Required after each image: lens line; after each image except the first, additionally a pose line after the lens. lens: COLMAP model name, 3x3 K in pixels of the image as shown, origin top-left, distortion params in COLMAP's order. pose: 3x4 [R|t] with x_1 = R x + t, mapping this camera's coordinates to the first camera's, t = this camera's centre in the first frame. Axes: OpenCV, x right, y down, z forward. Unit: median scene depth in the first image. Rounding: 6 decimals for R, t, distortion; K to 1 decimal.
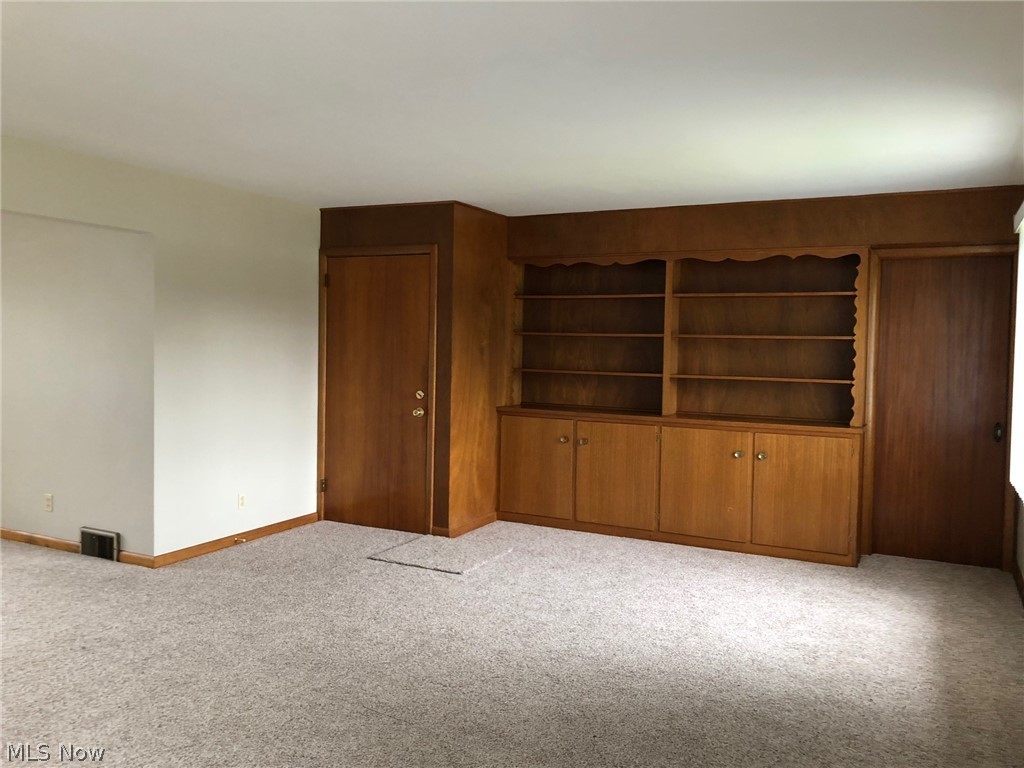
lens RADIAL K [[833.1, 0, 509.9], [0, 833.1, 376.8], [0, 0, 1]] dist [0.056689, -0.072326]
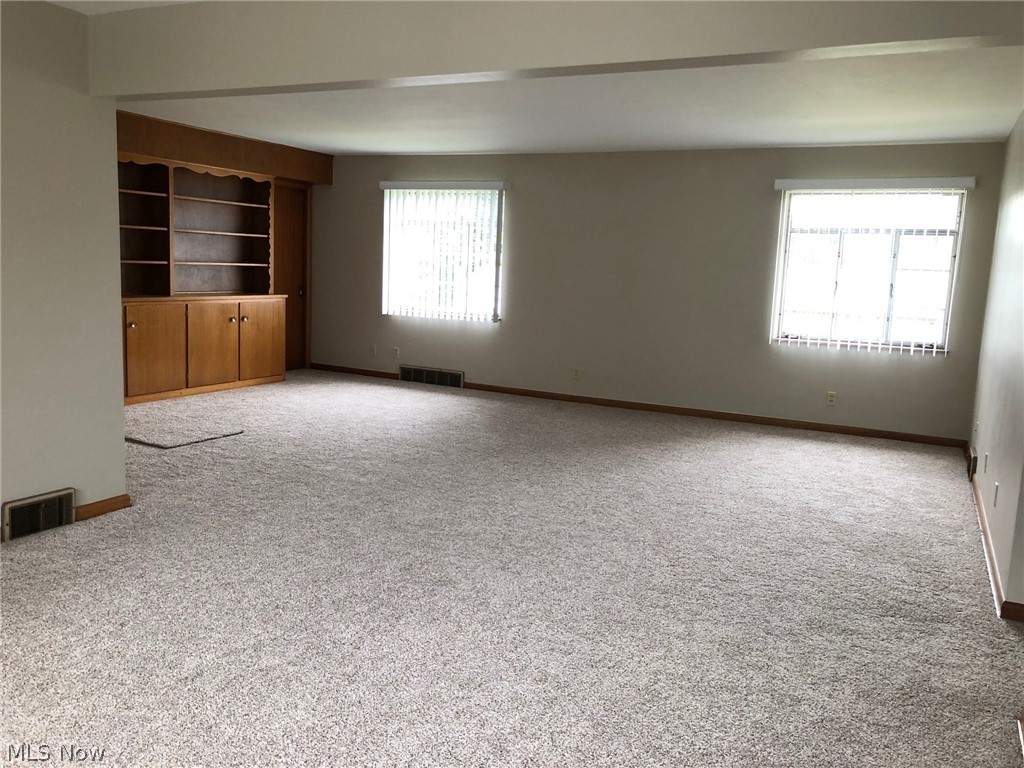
lens RADIAL K [[833.1, 0, 509.9], [0, 833.1, 376.8], [0, 0, 1]] dist [0.056689, -0.072326]
pose [[-0.003528, -0.163870, 0.986476, -1.157077], [-0.011484, 0.986423, 0.163820, -0.048495], [-0.999928, -0.010751, -0.005362, 0.554026]]
